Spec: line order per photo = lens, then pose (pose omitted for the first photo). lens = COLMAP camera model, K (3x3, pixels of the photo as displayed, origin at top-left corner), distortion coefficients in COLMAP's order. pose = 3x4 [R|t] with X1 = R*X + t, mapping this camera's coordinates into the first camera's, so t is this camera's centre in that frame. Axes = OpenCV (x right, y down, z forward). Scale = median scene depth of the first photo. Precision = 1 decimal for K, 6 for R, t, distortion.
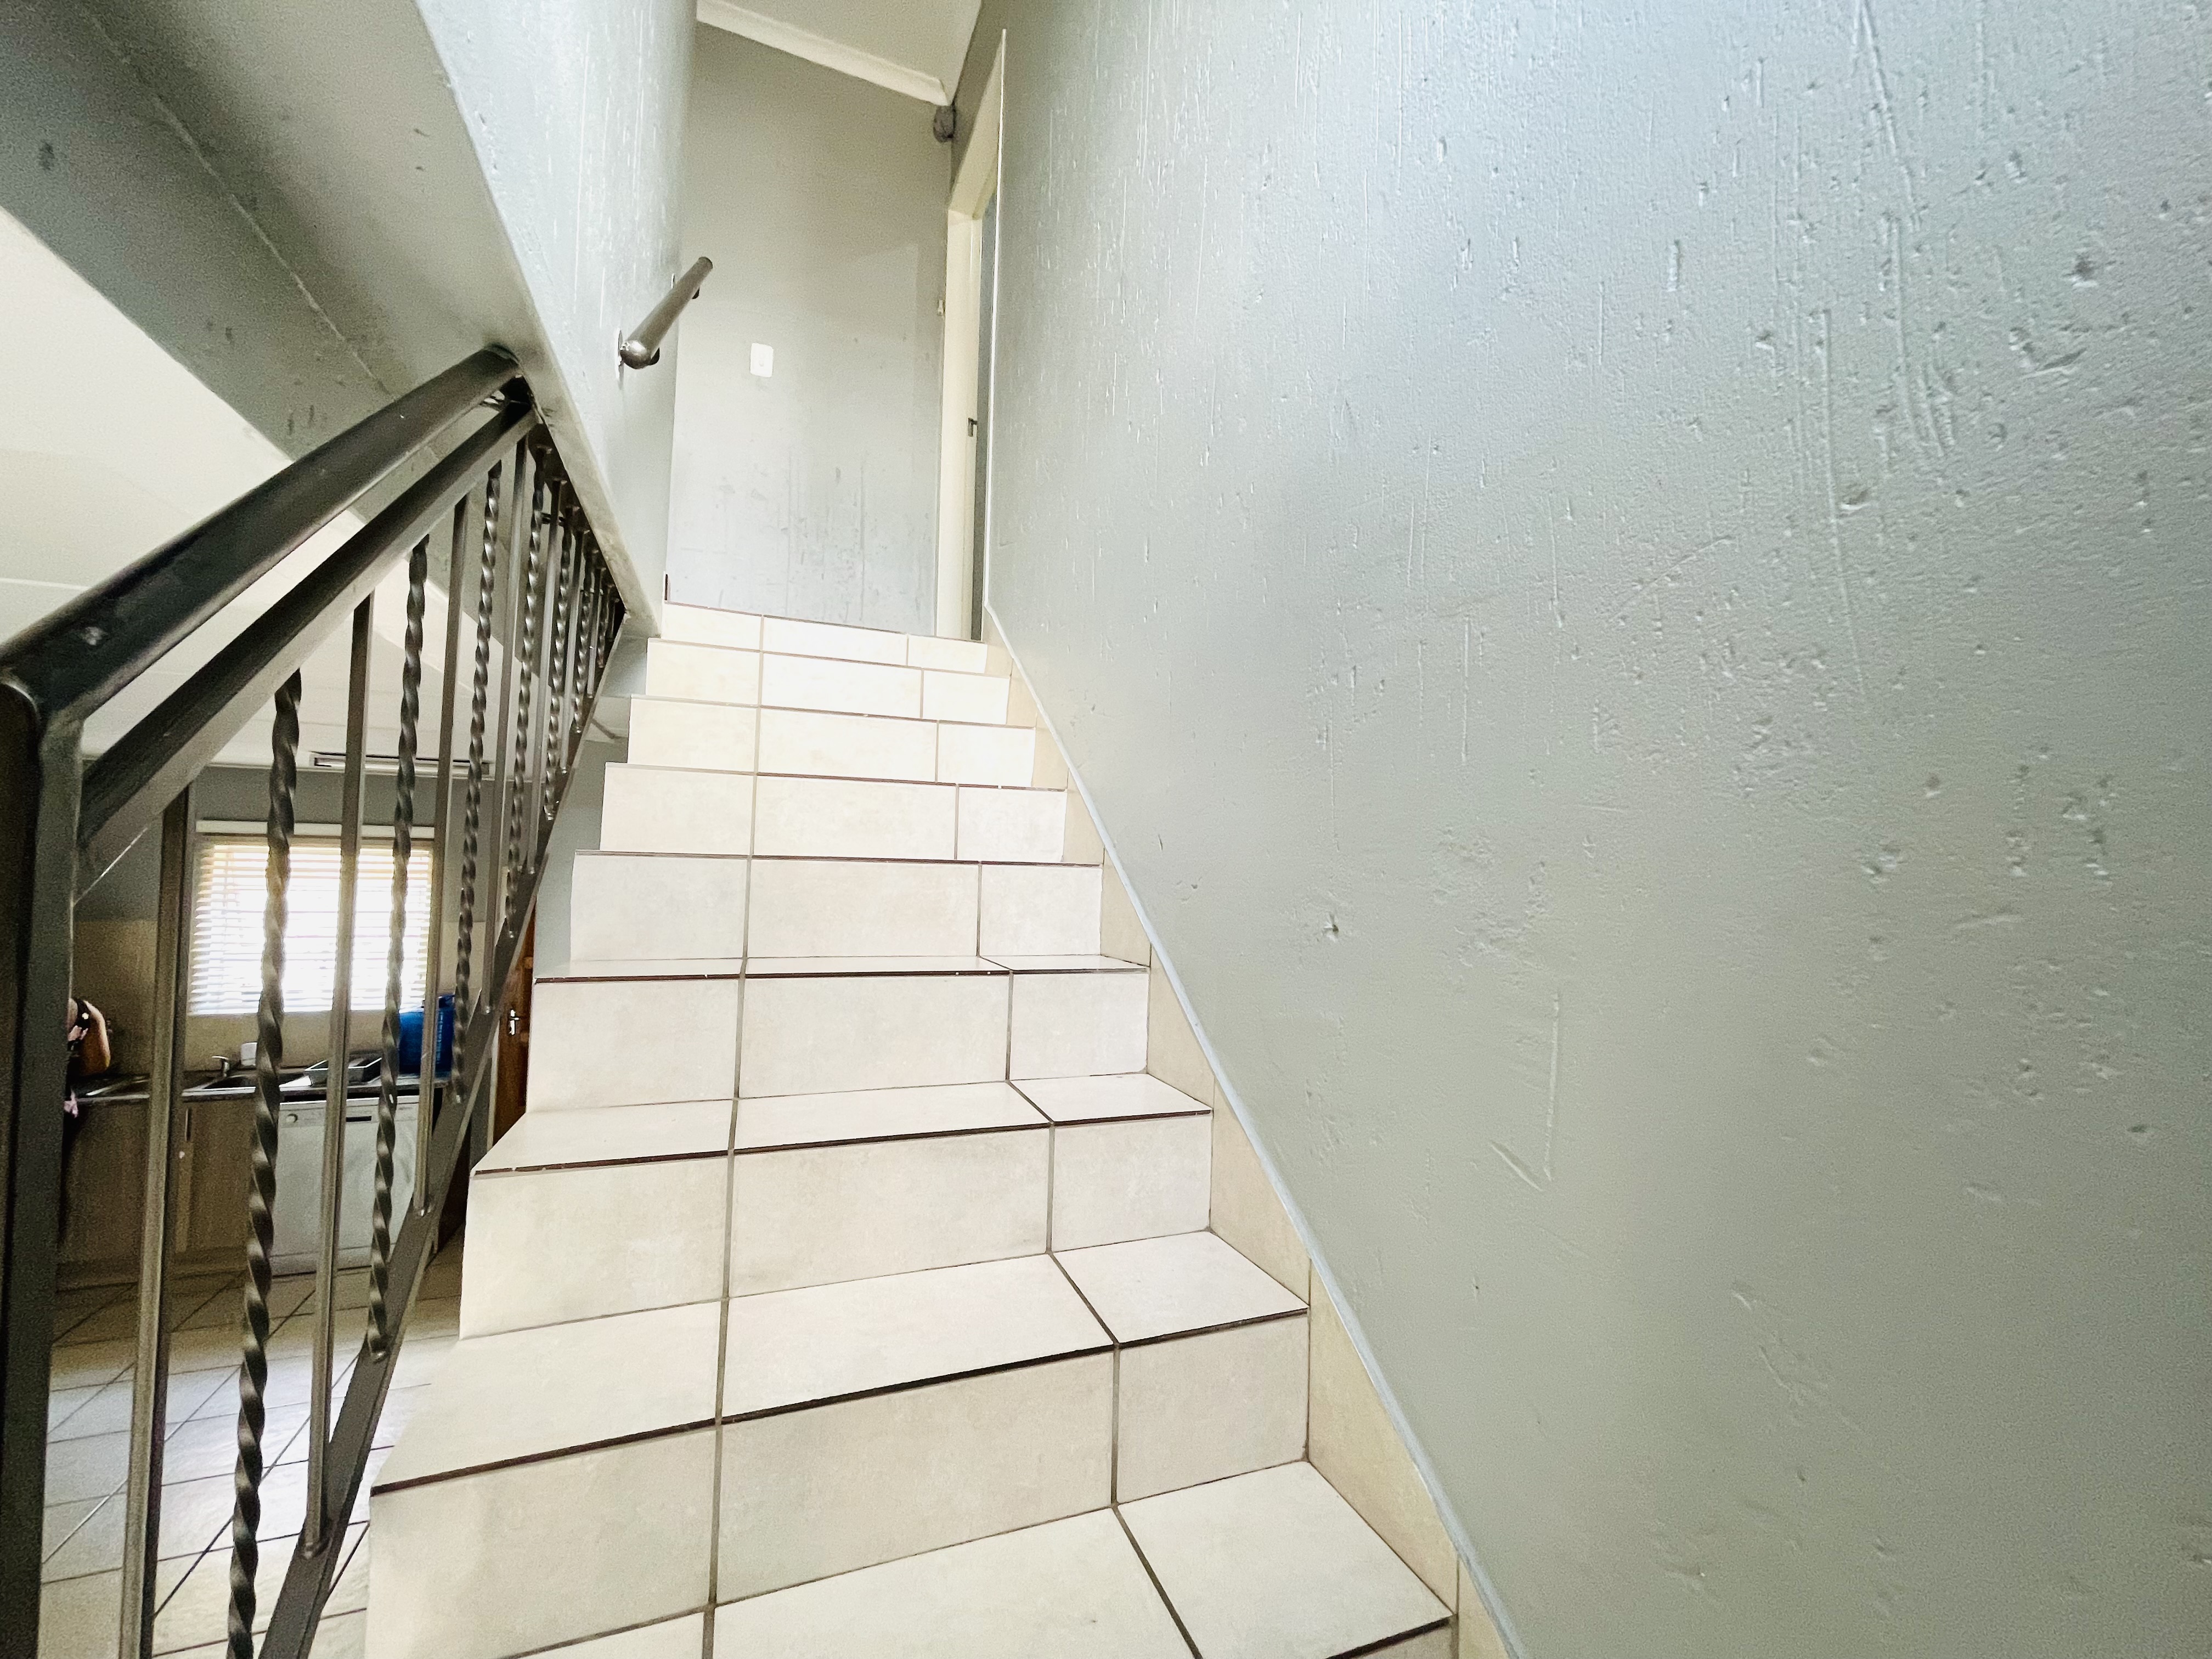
lens RADIAL K [[897.6, 0, 1100.8], [0, 897.6, 828.0], [0, 0, 1]] dist [-0.001821, -0.000037]
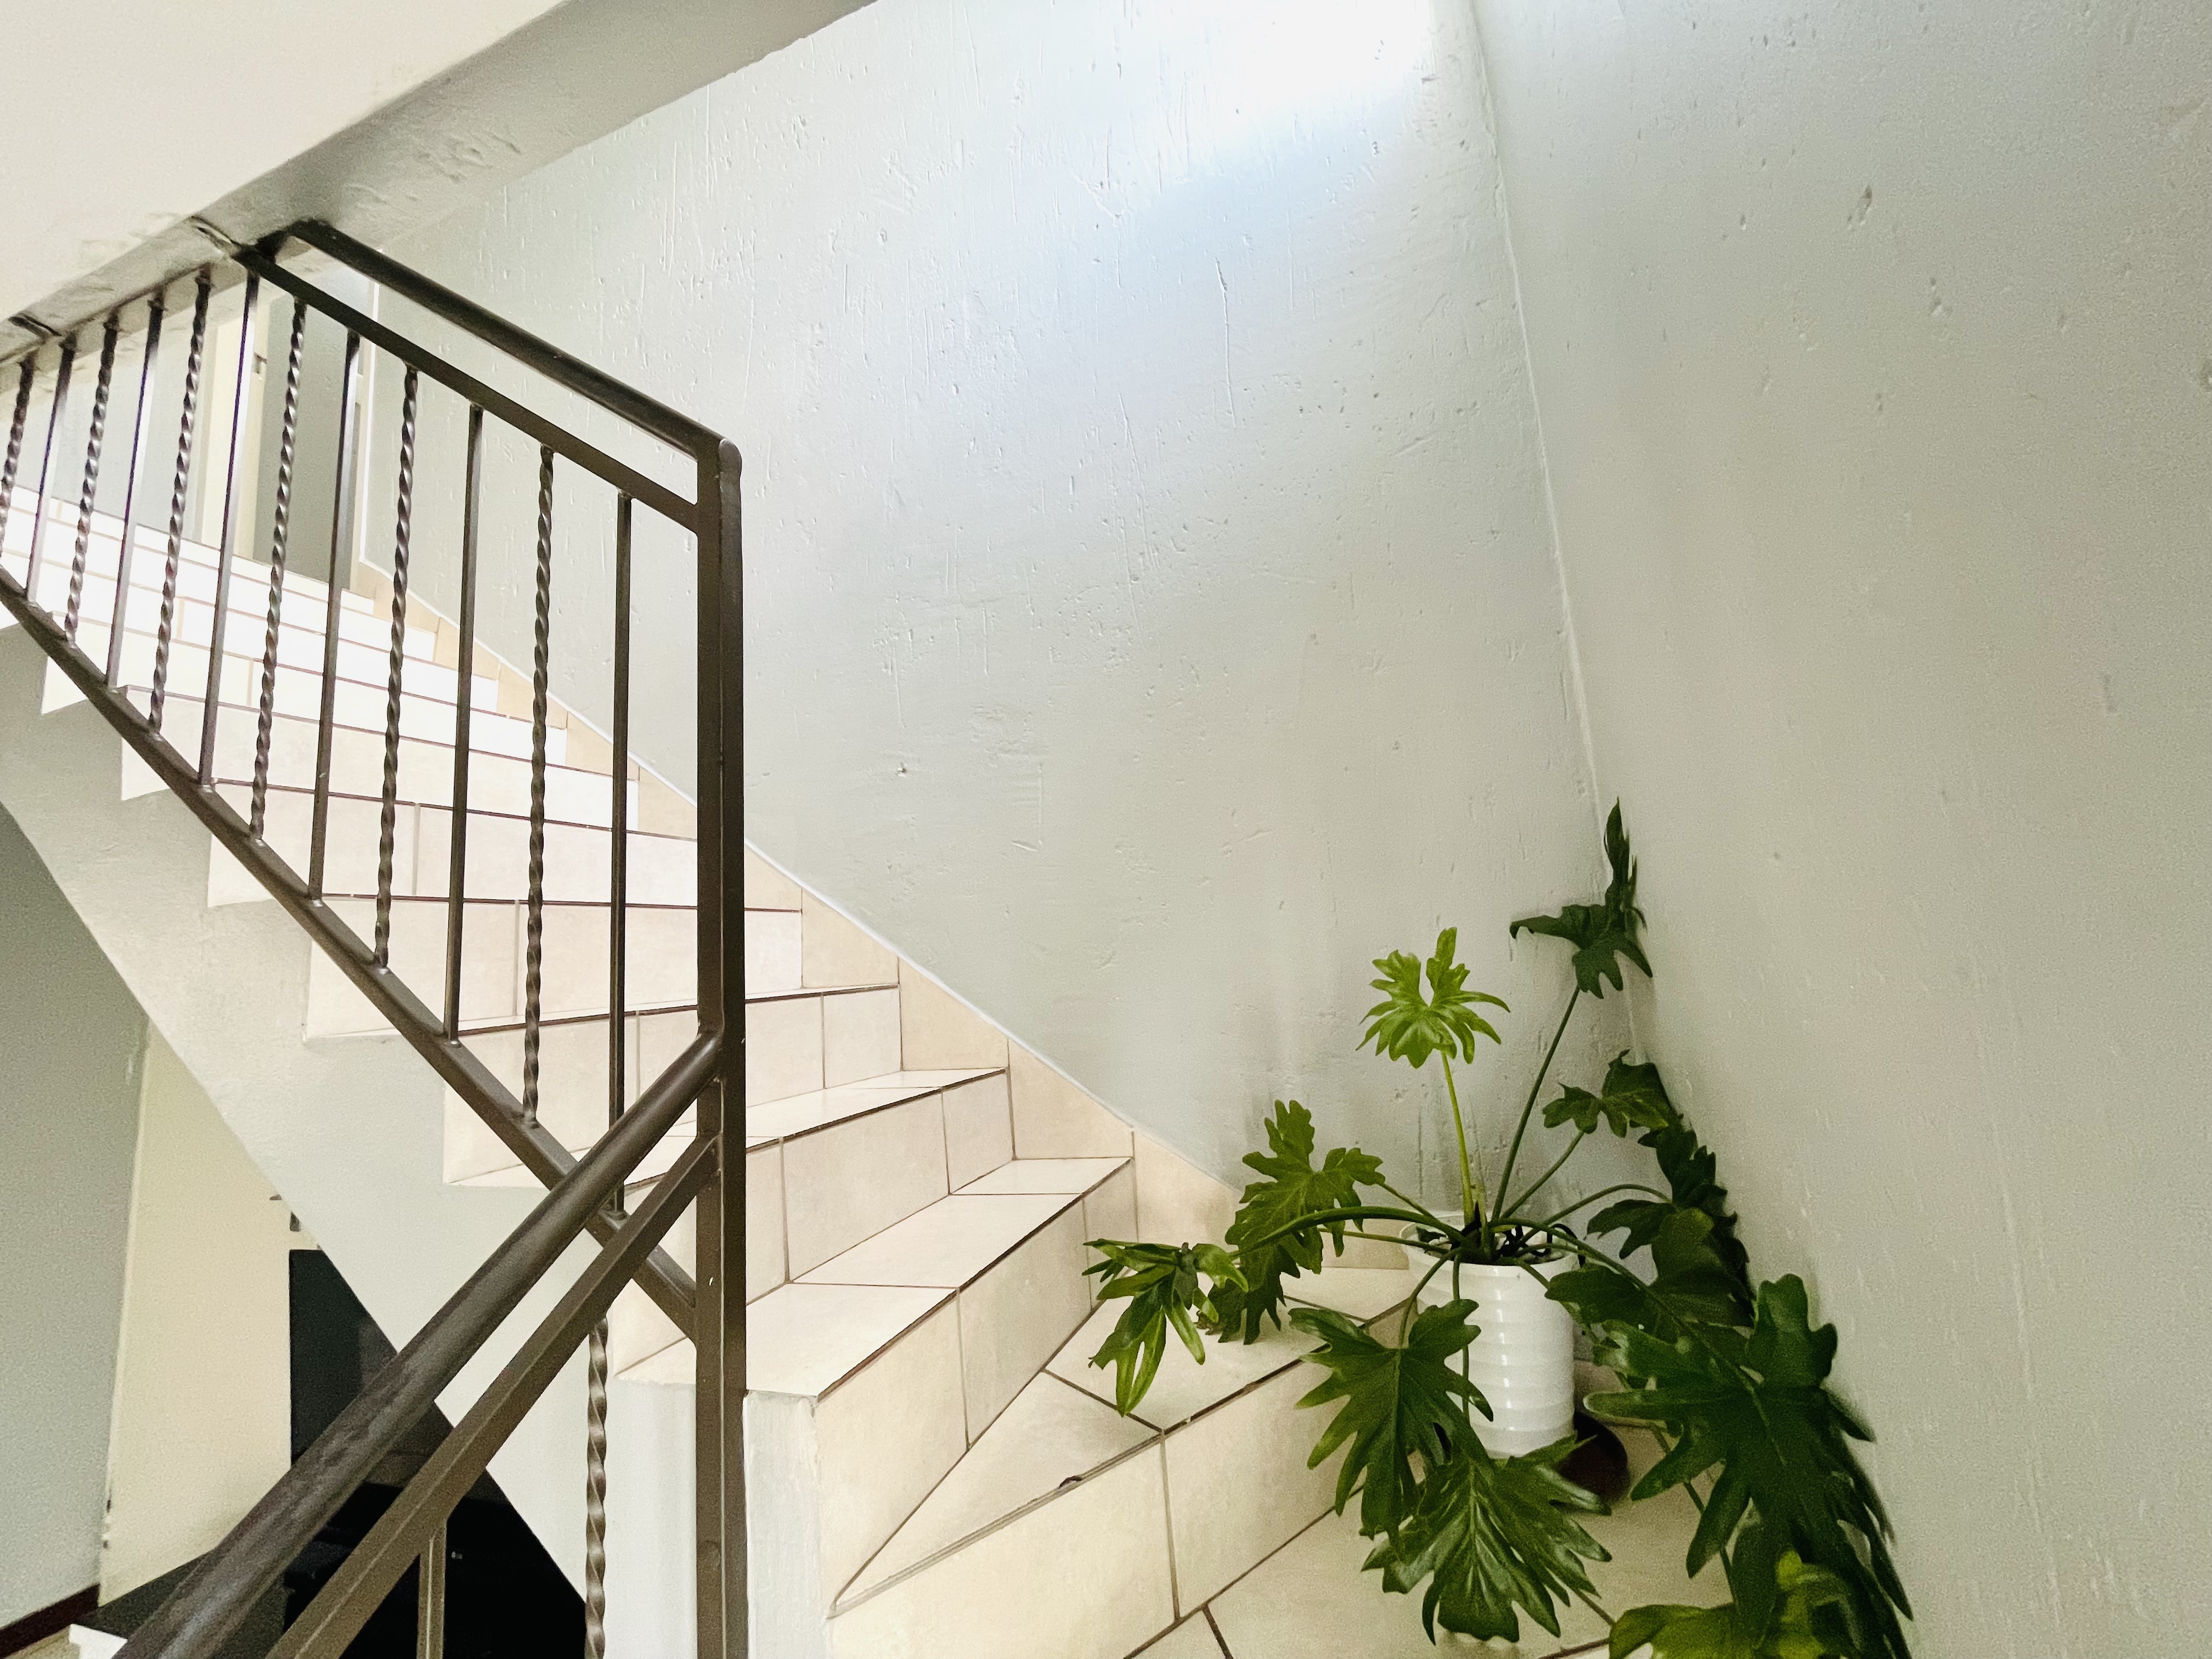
lens RADIAL K [[897.6, 0, 1108.7], [0, 897.6, 827.4], [0, 0, 1]] dist [-0.001821, -0.000037]
pose [[0.653854, 0.035181, 0.755802, -0.824754], [0.051350, 0.994552, -0.090718, 0.409470], [-0.754876, 0.098127, 0.648485, -0.463915]]
